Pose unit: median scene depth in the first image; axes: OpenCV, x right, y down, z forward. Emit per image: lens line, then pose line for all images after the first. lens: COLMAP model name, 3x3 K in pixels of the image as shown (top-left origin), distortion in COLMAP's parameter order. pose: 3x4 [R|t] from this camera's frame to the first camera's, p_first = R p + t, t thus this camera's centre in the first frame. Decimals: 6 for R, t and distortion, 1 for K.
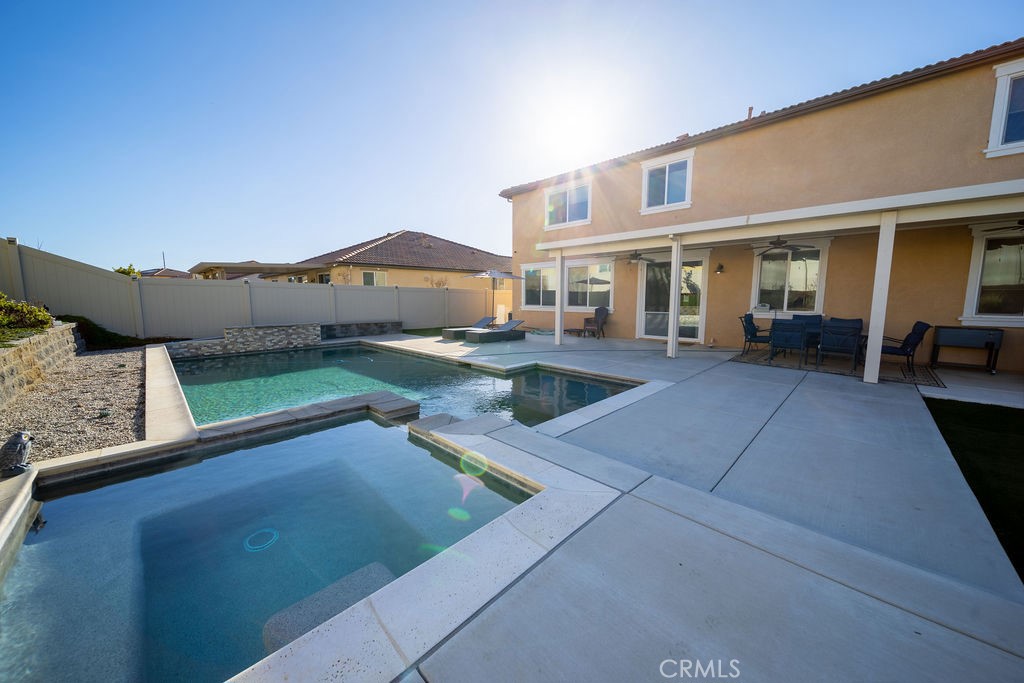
lens RADIAL K [[359.2, 0, 510.2], [0, 359.2, 336.8], [0, 0, 1]] dist [-0.001298, -0.000489]
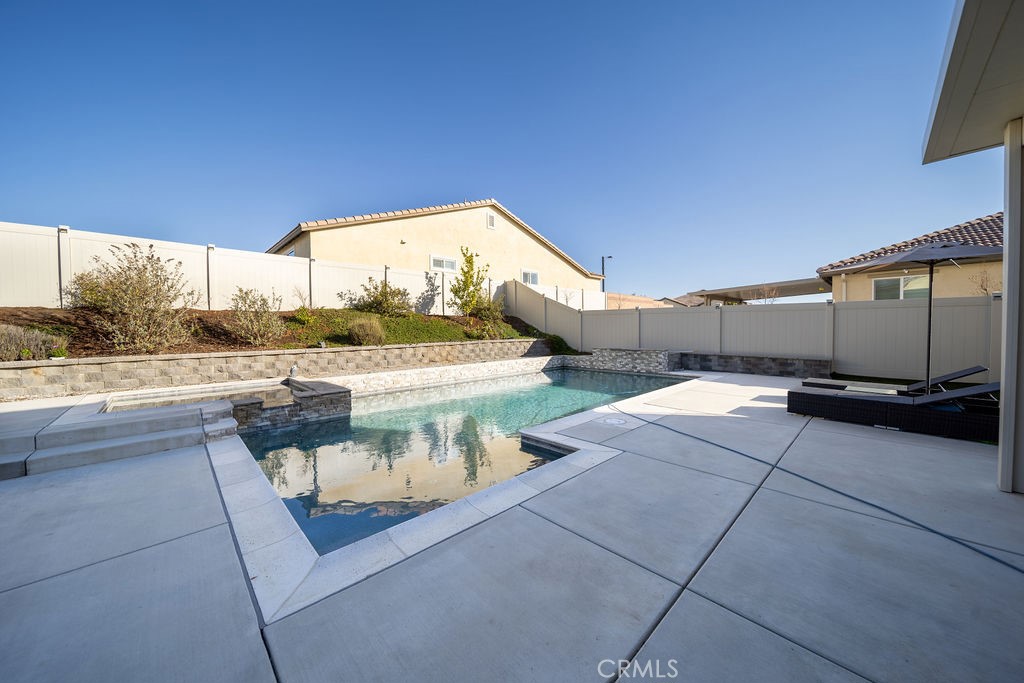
lens RADIAL K [[359.2, 0, 512.0], [0, 359.2, 339.2], [0, 0, 1]] dist [-0.001298, -0.000489]
pose [[-0.022167, 0.032864, -0.999214, 0.394742], [-0.097915, 0.994583, 0.034883, -0.060572], [0.994948, 0.098611, -0.018829, 0.637518]]
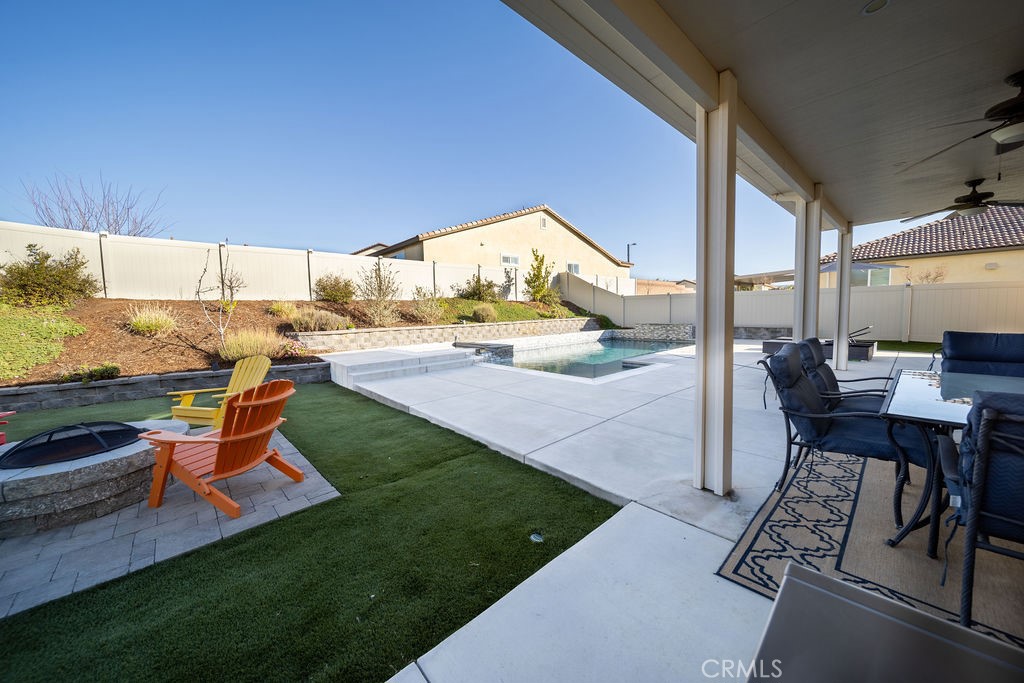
lens RADIAL K [[359.2, 0, 510.7], [0, 359.2, 339.2], [0, 0, 1]] dist [-0.001298, -0.000489]
pose [[-0.063835, 0.080547, -0.994705, 0.818145], [-0.085072, 0.992670, 0.085842, -0.039796], [0.994328, 0.090101, -0.056515, 0.439788]]
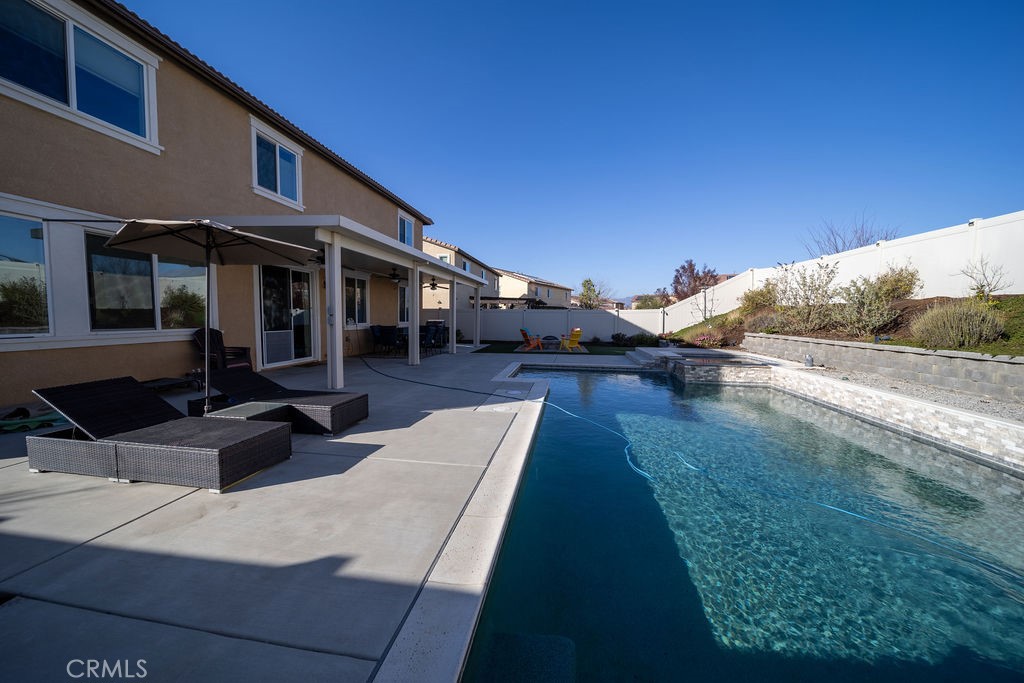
lens RADIAL K [[359.2, 0, 509.3], [0, 359.2, 340.8], [0, 0, 1]] dist [-0.001298, -0.000489]
pose [[-0.573166, -0.058666, 0.817336, -0.527710], [0.080945, 0.988502, 0.127715, -0.110554], [-0.815431, 0.139362, -0.561827, 1.088533]]
